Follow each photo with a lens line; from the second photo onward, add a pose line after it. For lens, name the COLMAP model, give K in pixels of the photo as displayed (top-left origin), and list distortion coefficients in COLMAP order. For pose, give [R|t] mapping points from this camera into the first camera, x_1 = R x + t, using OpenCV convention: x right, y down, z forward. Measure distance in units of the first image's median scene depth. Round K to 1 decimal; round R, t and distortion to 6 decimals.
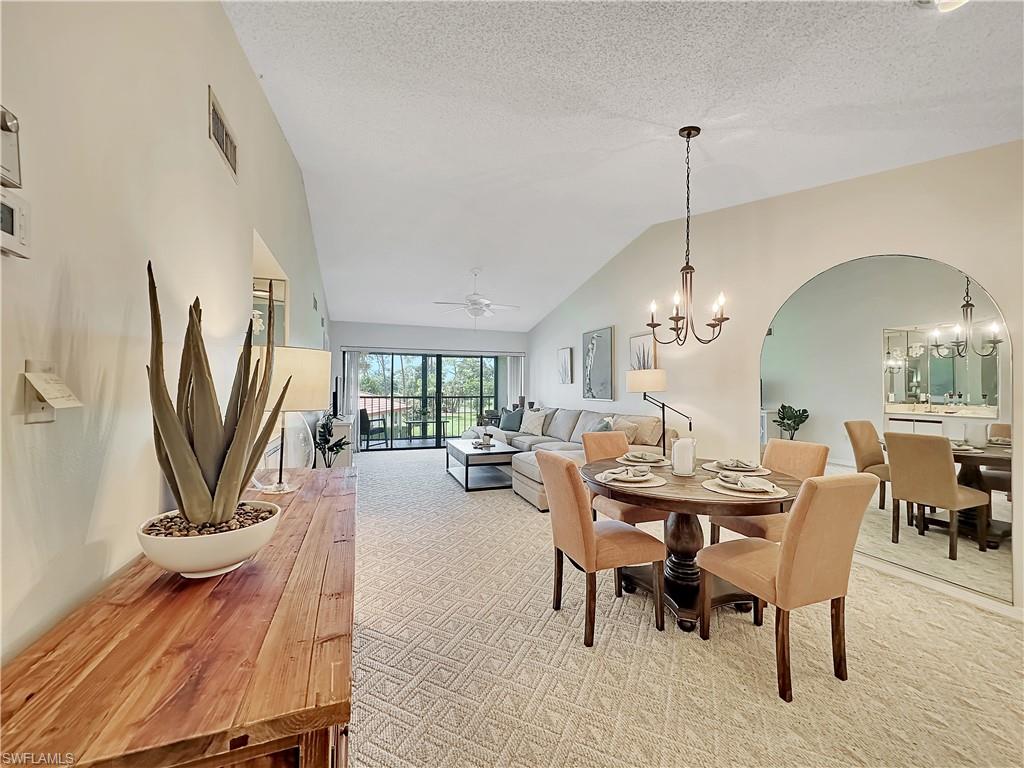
lens RADIAL K [[410.3, 0, 512.0], [0, 410.3, 384.0], [0, 0, 1]] dist [-0.000666, 0.000008]
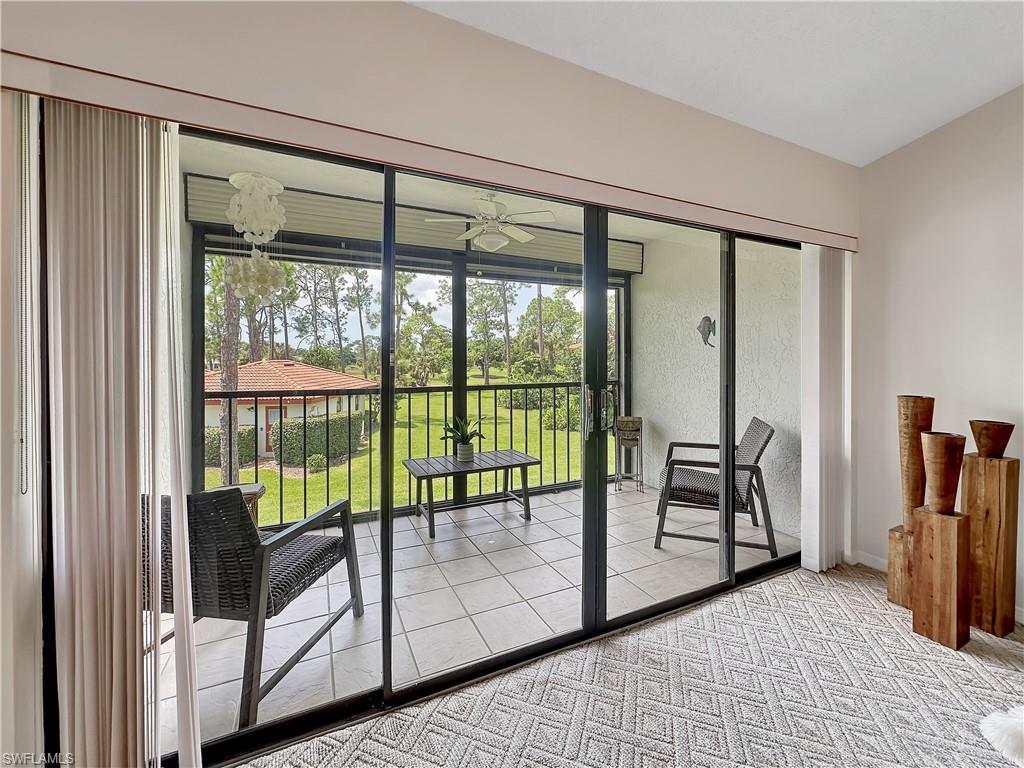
lens RADIAL K [[420.1, 0, 517.2], [0, 420.1, 366.5], [0, 0, 1]] dist [-0.000524, -0.000096]
pose [[0.995434, -0.008713, 0.095055, -0.309026], [0.006137, 0.999607, 0.027357, 0.003949], [-0.095256, -0.026649, 0.995096, 0.986519]]
